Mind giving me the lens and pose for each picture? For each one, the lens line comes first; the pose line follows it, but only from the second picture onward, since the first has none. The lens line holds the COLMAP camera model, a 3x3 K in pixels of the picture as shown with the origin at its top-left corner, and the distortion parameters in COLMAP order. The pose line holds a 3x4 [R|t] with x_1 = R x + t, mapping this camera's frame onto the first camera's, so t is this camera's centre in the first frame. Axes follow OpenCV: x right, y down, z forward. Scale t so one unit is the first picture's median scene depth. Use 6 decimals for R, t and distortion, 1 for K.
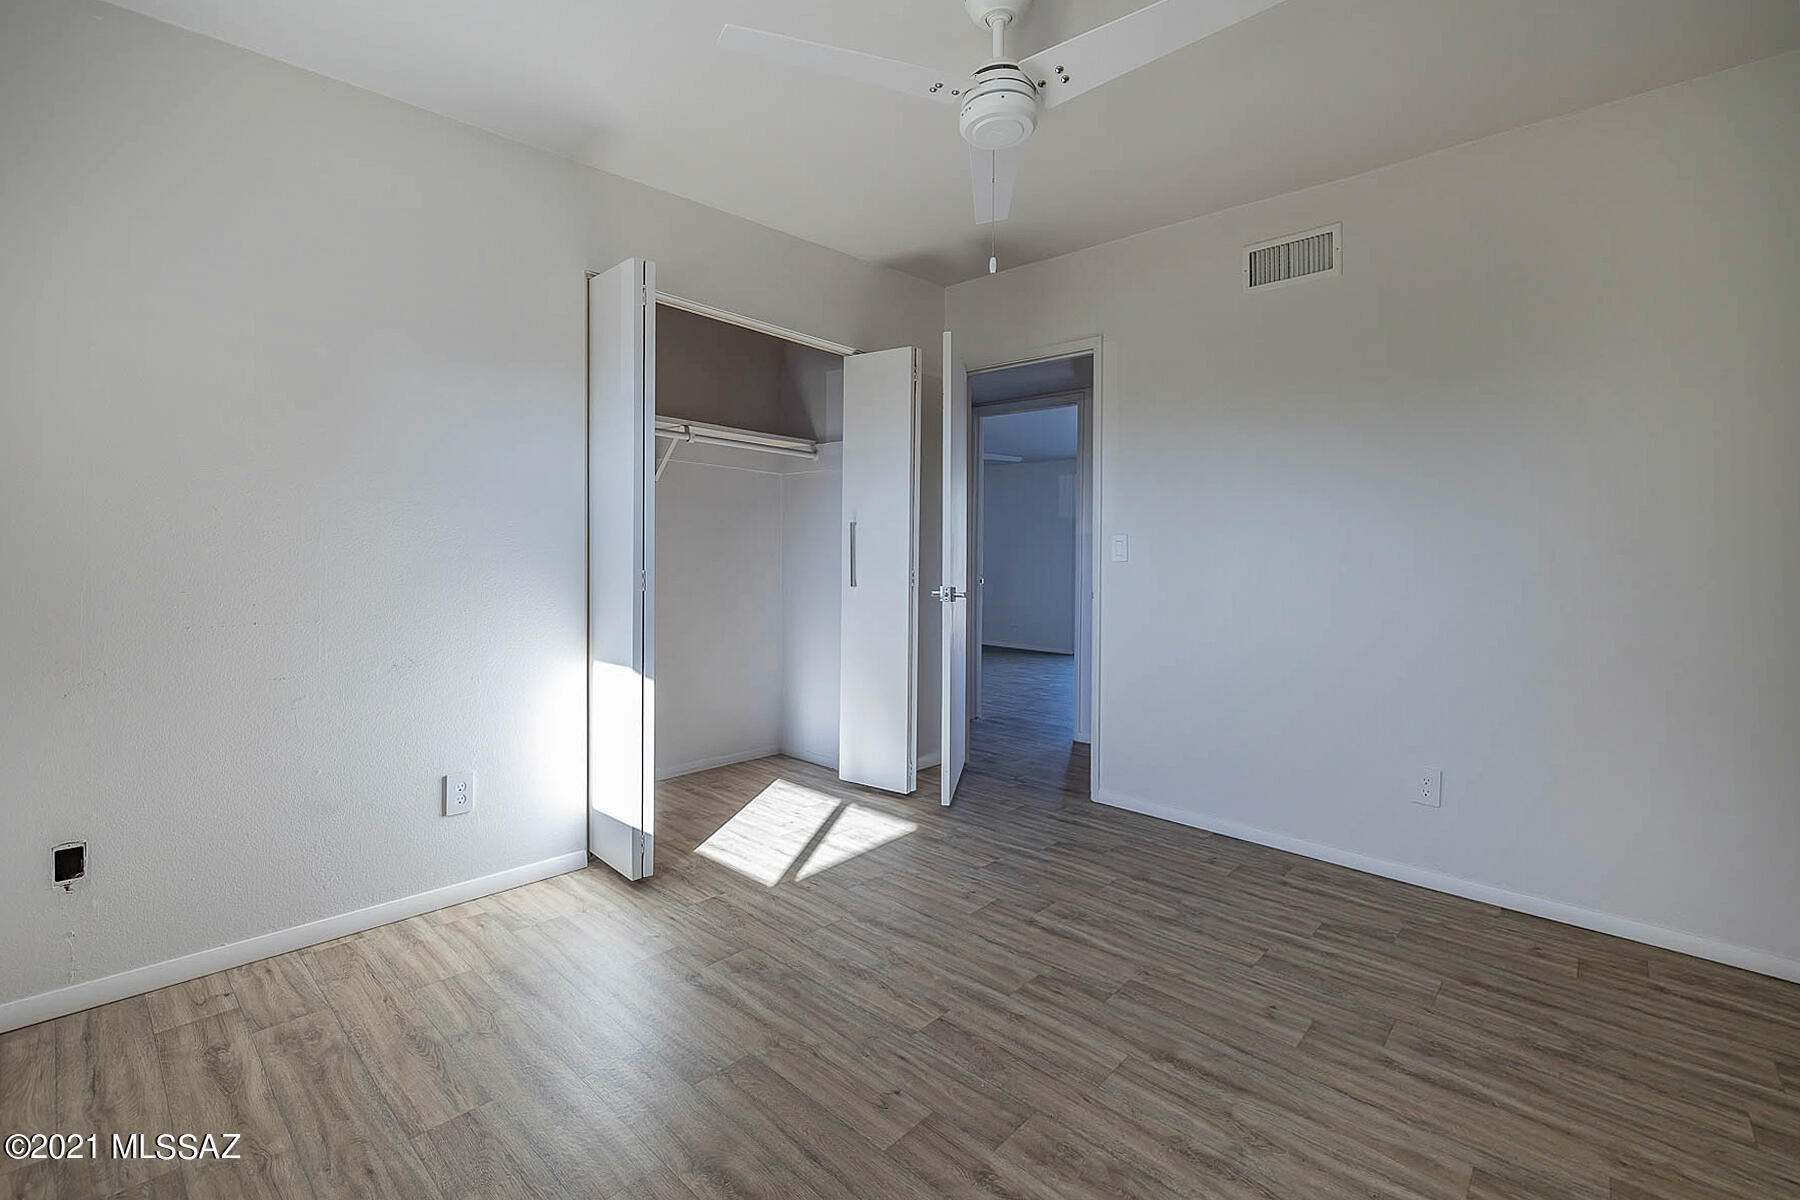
lens RADIAL K [[768.5, 0, 900.3], [0, 768.5, 593.1], [0, 0, 1]] dist [0.001428, -0.000179]
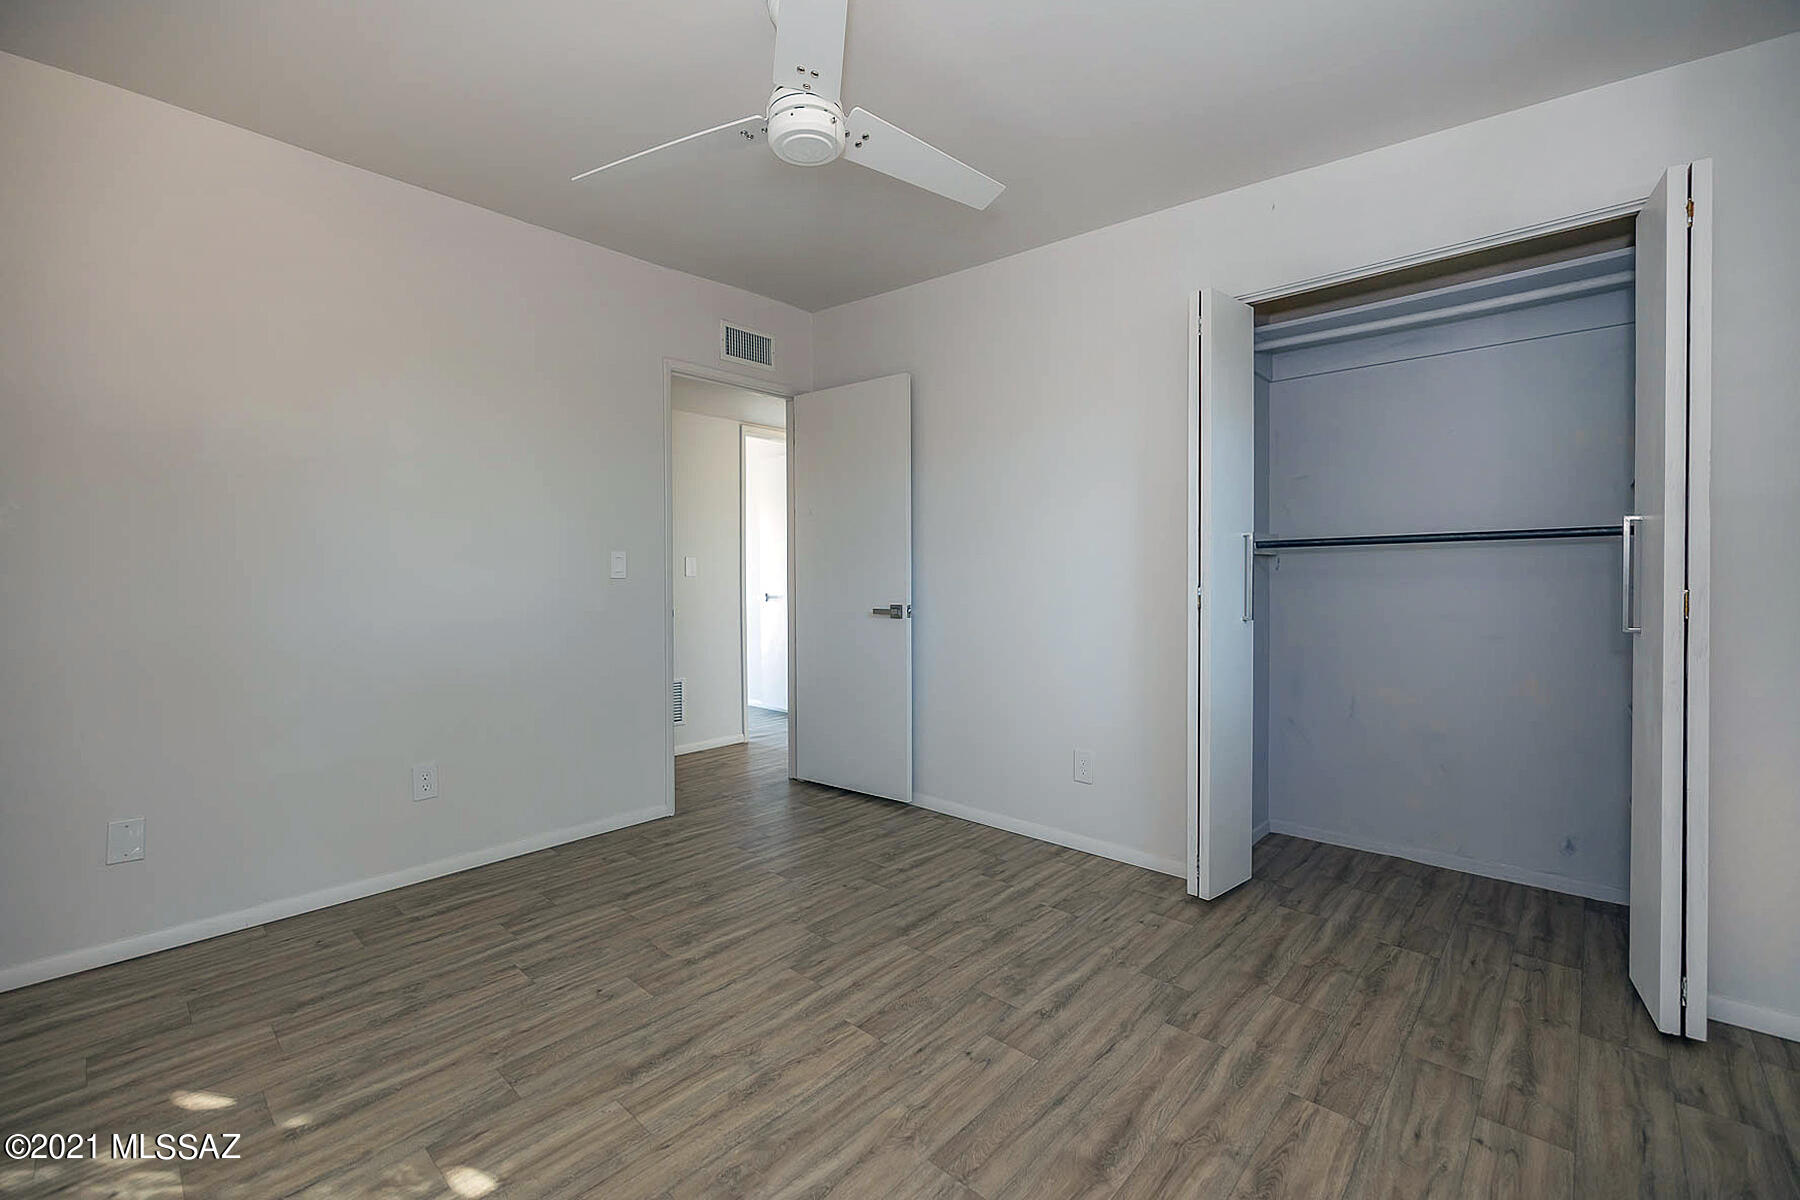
lens RADIAL K [[768.5, 0, 858.9], [0, 768.5, 483.1], [0, 0, 1]] dist [0.001428, -0.000179]
pose [[0.026486, 0.095106, 0.995115, -0.951636], [0.052836, 0.993939, -0.096400, -0.060012], [-0.998252, 0.055131, 0.021301, 0.863324]]
